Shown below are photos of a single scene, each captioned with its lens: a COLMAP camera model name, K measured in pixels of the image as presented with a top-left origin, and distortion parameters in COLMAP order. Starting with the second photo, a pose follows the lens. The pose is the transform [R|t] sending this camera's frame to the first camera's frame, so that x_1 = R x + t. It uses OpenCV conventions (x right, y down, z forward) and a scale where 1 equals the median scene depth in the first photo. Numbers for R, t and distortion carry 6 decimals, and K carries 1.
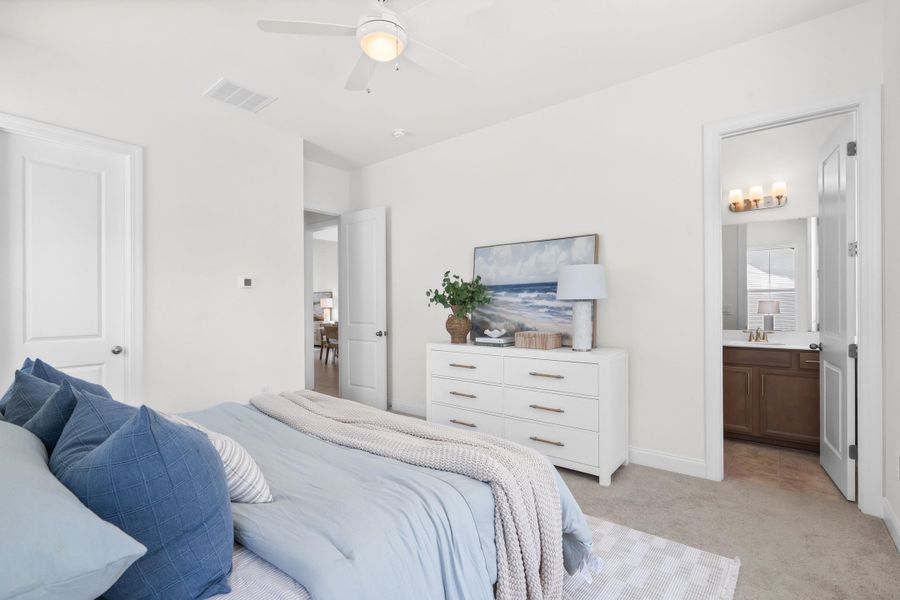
lens RADIAL K [[416.9, 0, 451.8], [0, 416.9, 299.8], [0, 0, 1]] dist [0.001570, 0.000121]
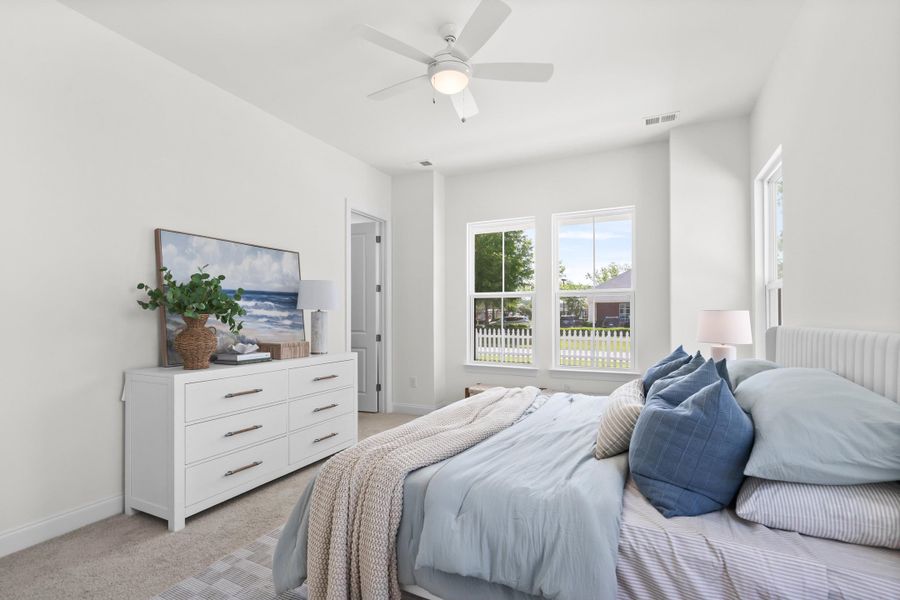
lens RADIAL K [[416.9, 0, 450.6], [0, 416.9, 303.3], [0, 0, 1]] dist [0.001570, 0.000121]
pose [[-0.215355, 0.033839, 0.975949, -0.799771], [-0.006126, 0.999333, -0.036001, 0.018457], [-0.976517, -0.013732, -0.215004, 0.785747]]
